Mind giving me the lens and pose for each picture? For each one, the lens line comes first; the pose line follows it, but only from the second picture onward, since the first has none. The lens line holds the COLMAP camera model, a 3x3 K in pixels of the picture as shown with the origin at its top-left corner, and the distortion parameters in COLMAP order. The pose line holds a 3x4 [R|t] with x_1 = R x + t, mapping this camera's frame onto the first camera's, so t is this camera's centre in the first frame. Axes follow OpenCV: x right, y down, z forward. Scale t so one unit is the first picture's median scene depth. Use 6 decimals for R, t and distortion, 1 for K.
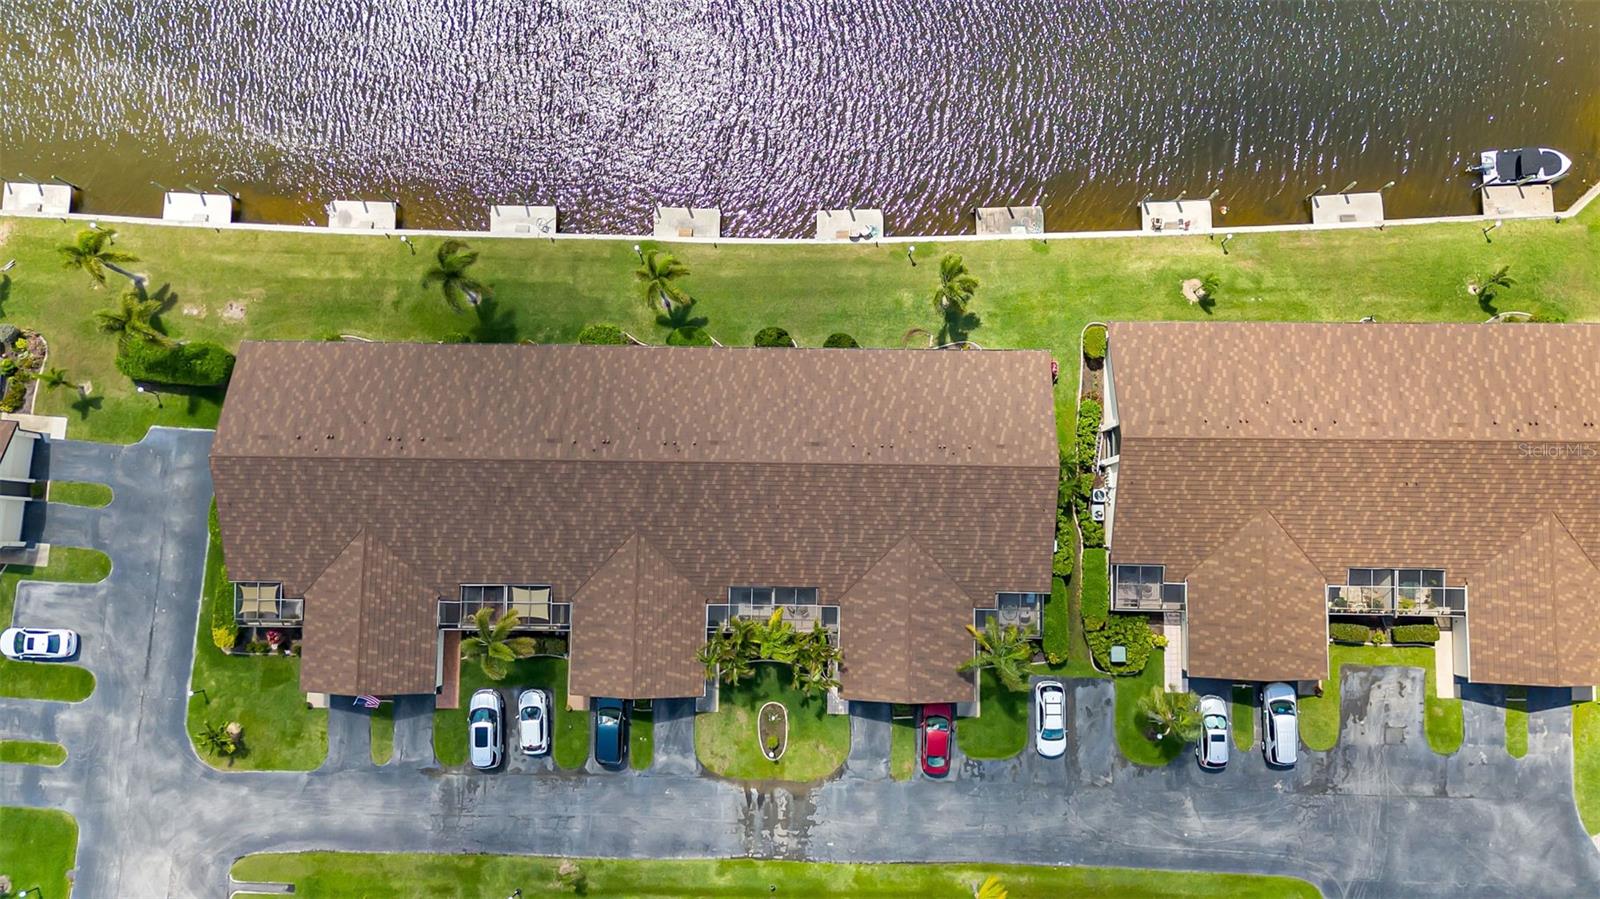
lens RADIAL K [[1109.1, 0, 800.0], [0, 1109.1, 449.5], [0, 0, 1]] dist [-0.009359, -0.003515]
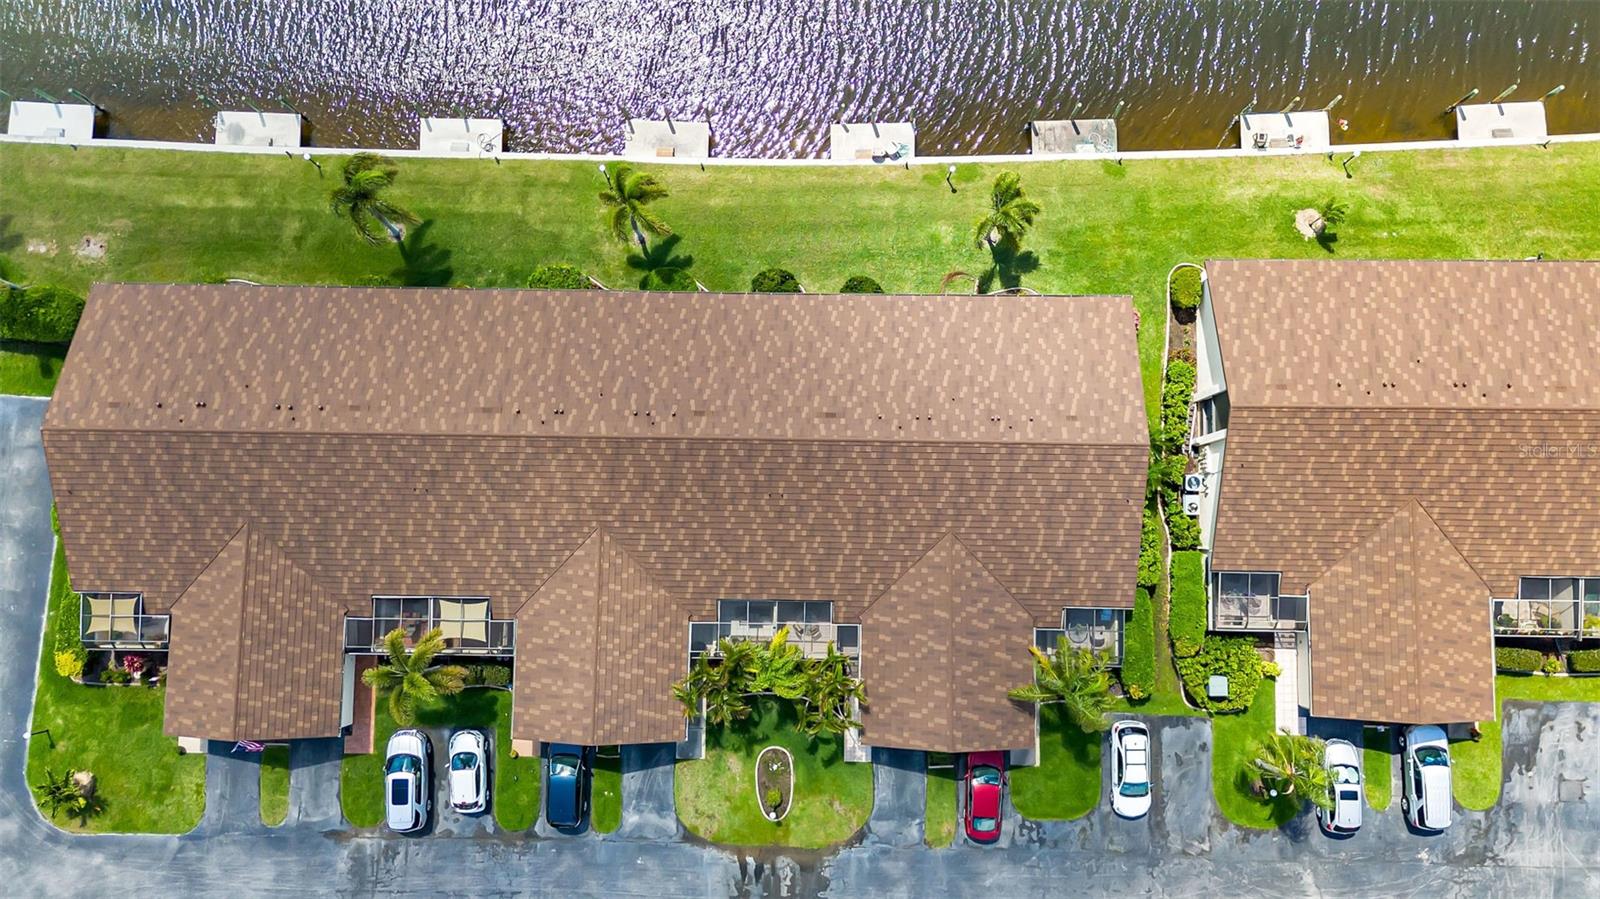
lens RADIAL K [[1109.1, 0, 800.0], [0, 1109.1, 449.5], [0, 0, 1]] dist [-0.009359, -0.003515]
pose [[0.999995, 0.001470, 0.002814, -0.009216], [-0.001473, 0.999999, 0.000899, 0.017798], [-0.002813, -0.000903, 0.999996, 0.221840]]
